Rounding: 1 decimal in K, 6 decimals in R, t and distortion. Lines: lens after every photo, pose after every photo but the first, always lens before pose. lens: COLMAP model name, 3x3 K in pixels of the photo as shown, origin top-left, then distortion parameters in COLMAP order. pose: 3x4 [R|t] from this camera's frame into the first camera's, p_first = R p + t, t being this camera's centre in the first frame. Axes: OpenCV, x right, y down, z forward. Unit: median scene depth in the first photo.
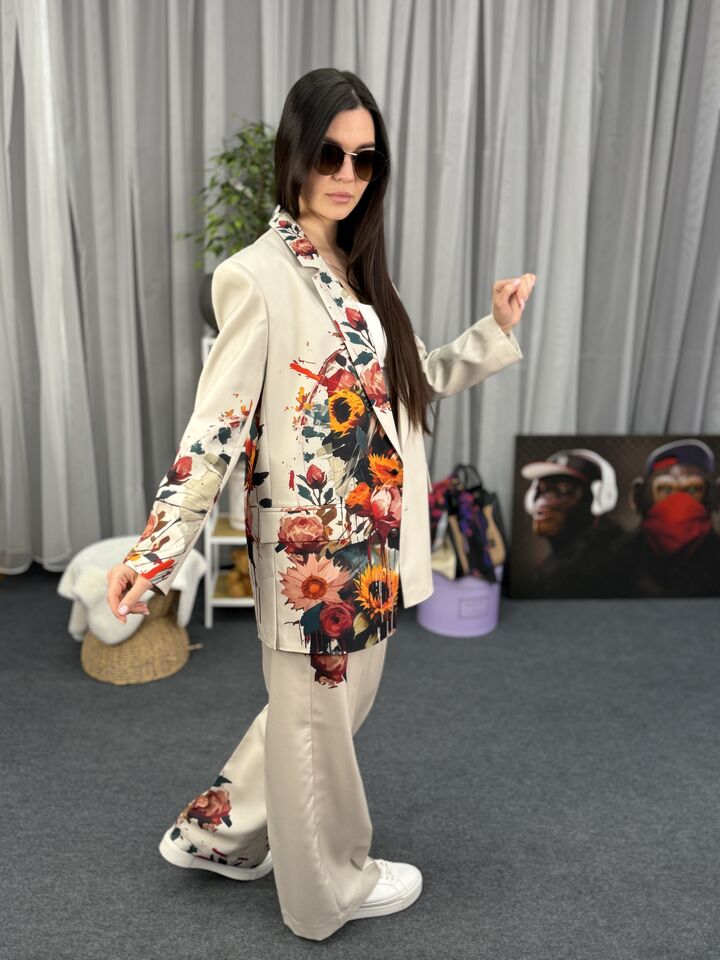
lens RADIAL K [[863.7, 0, 361.3], [0, 863.7, 479.4], [0, 0, 1]] dist [0.130743, -0.221305]
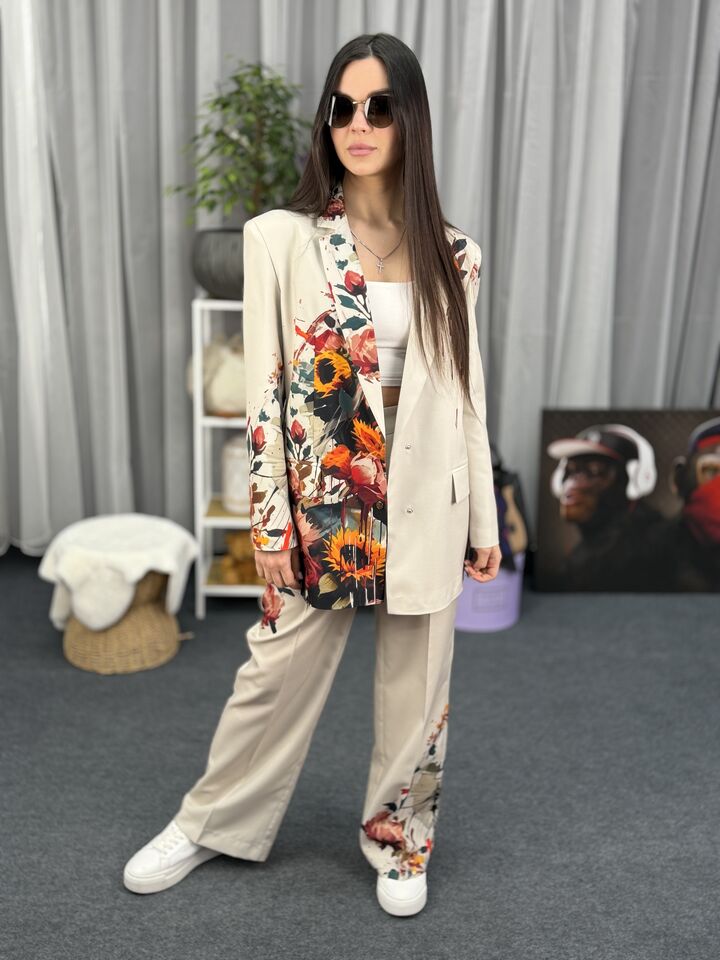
lens RADIAL K [[1053.1, 0, 359.0], [0, 1053.1, 482.9], [0, 0, 1]] dist [0.197048, -0.434980]
pose [[0.999546, 0.006103, -0.029506, 0.026647], [-0.005683, 0.999882, 0.014272, 0.012880], [0.029589, -0.014098, 0.999463, -0.124991]]
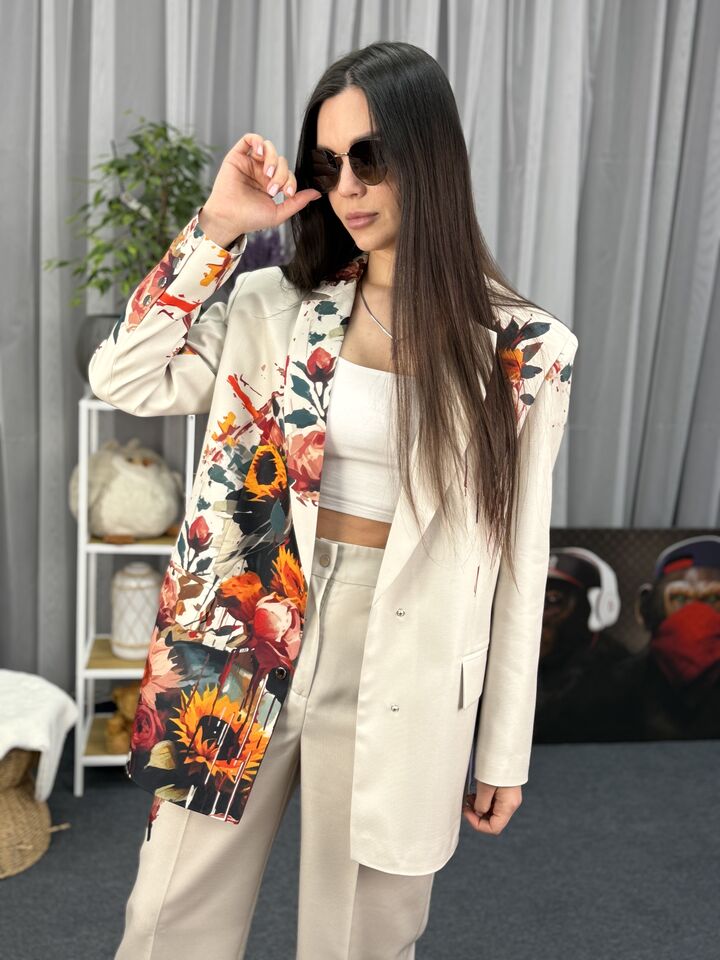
lens RADIAL K [[1053.1, 0, 359.0], [0, 1053.1, 482.9], [0, 0, 1]] dist [0.197048, -0.434980]
pose [[0.996536, 0.004926, 0.083022, -0.021313], [0.001546, 0.996974, -0.077716, -0.021901], [-0.083154, 0.077575, 0.993513, 0.083710]]
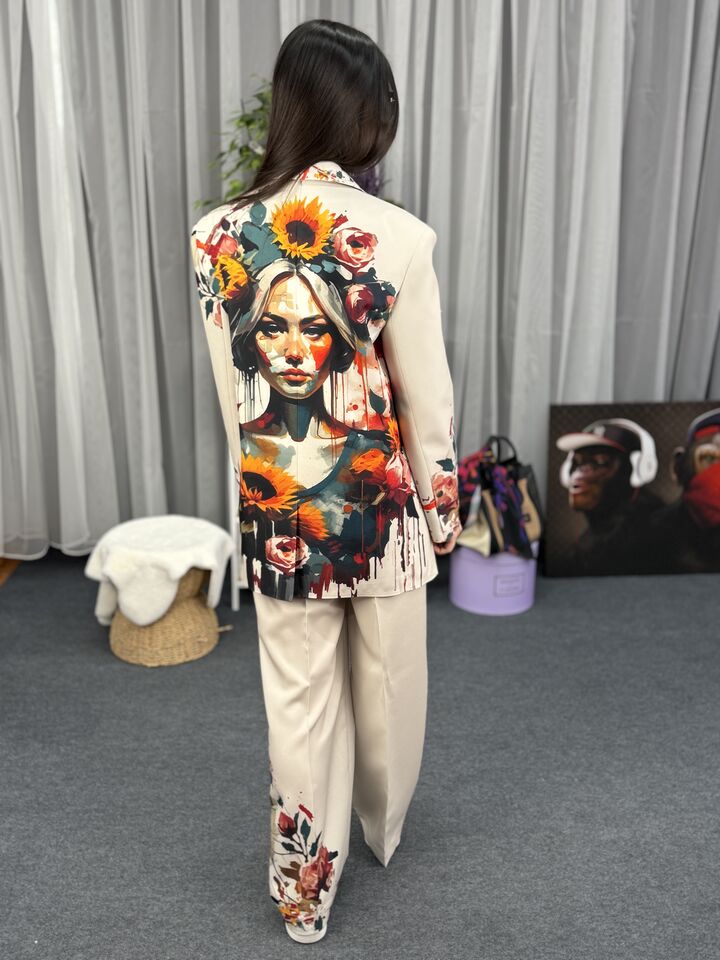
lens RADIAL K [[945.9, 0, 360.5], [0, 945.9, 485.6], [0, 0, 1]] dist [0.186146, -0.381945]
pose [[0.999773, -0.020097, -0.007052, -0.029663], [0.020241, 0.999575, 0.020977, 0.013650], [0.006627, -0.021115, 0.999755, -0.064741]]
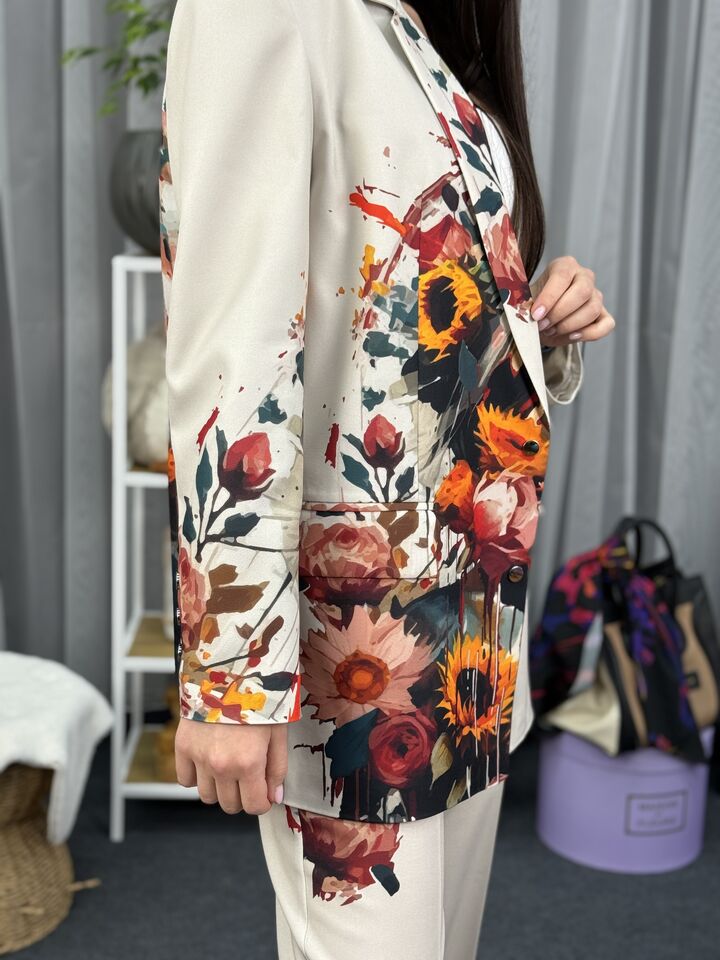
lens RADIAL K [[1445.9, 0, 360.1], [0, 1445.9, 482.5], [0, 0, 1]] dist [0.160840, -0.191020]
pose [[0.999244, 0.012104, -0.036940, -0.009722], [-0.014049, 0.998504, -0.052853, 0.009193], [0.036245, 0.053332, 0.997919, 0.181372]]
